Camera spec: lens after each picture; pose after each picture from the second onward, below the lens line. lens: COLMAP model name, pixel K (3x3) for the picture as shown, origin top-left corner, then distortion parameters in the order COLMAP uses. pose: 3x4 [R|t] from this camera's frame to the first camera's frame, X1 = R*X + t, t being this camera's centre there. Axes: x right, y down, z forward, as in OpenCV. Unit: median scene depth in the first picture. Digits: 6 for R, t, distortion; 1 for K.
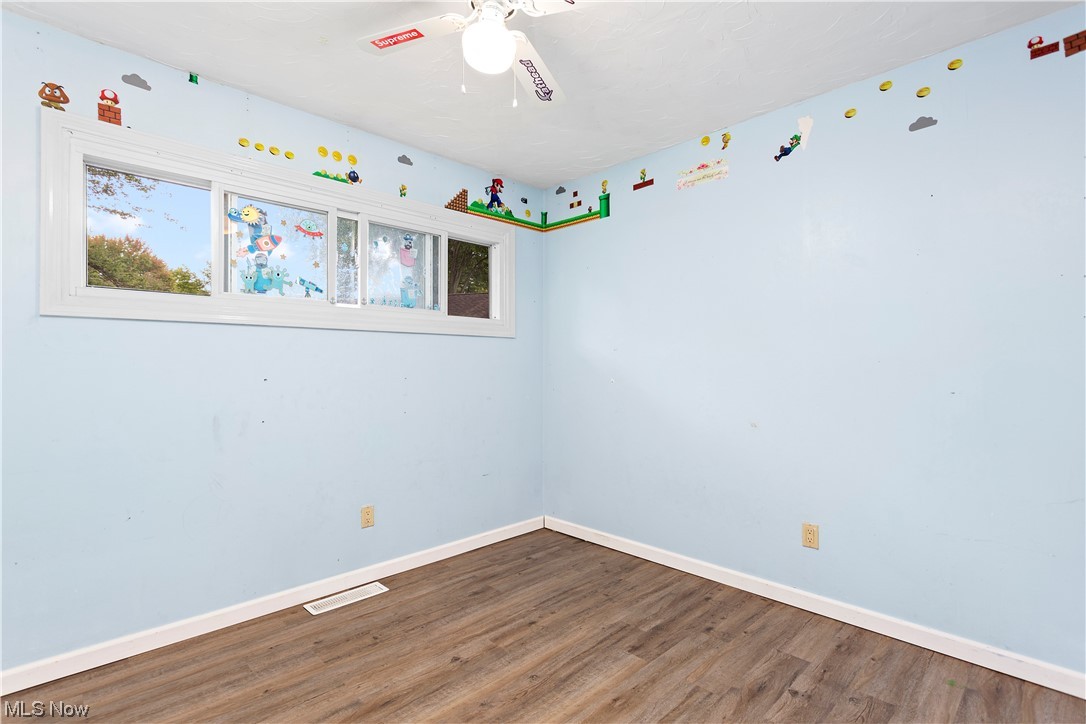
lens RADIAL K [[515.4, 0, 543.0], [0, 515.4, 362.0], [0, 0, 1]] dist [0.000097, 0.000087]
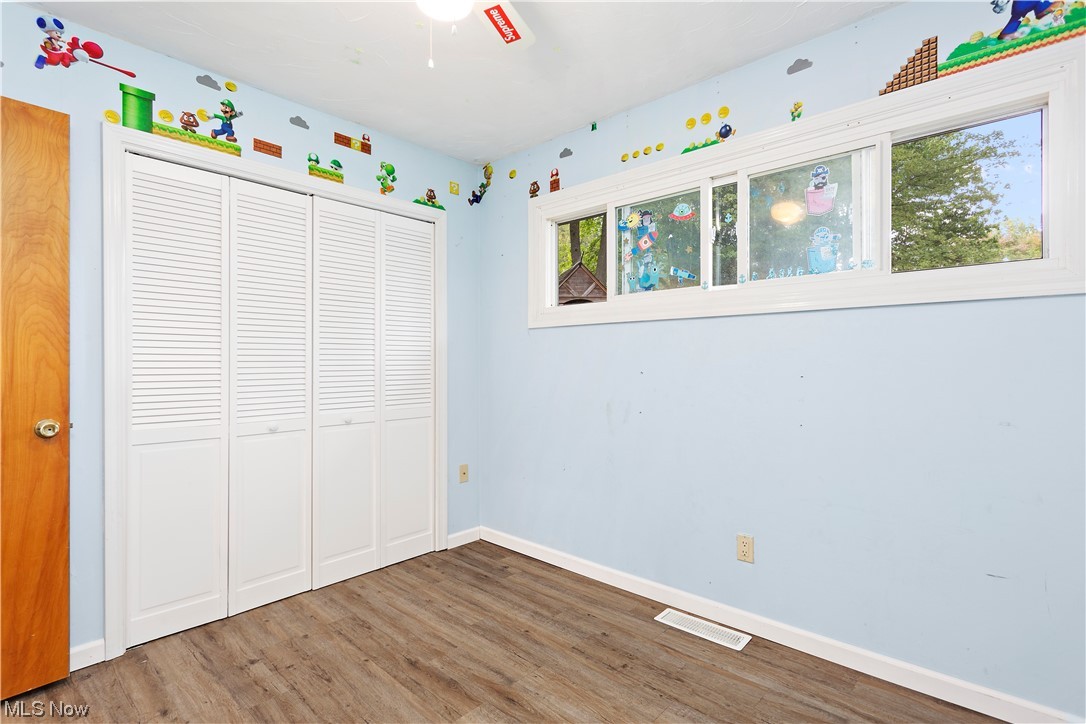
lens RADIAL K [[515.4, 0, 543.0], [0, 515.4, 362.0], [0, 0, 1]] dist [0.000097, 0.000087]
pose [[0.058430, -0.001496, -0.998290, 0.514478], [0.006754, 0.999977, -0.001104, 0.012664], [0.998269, -0.006678, 0.058439, 0.758527]]
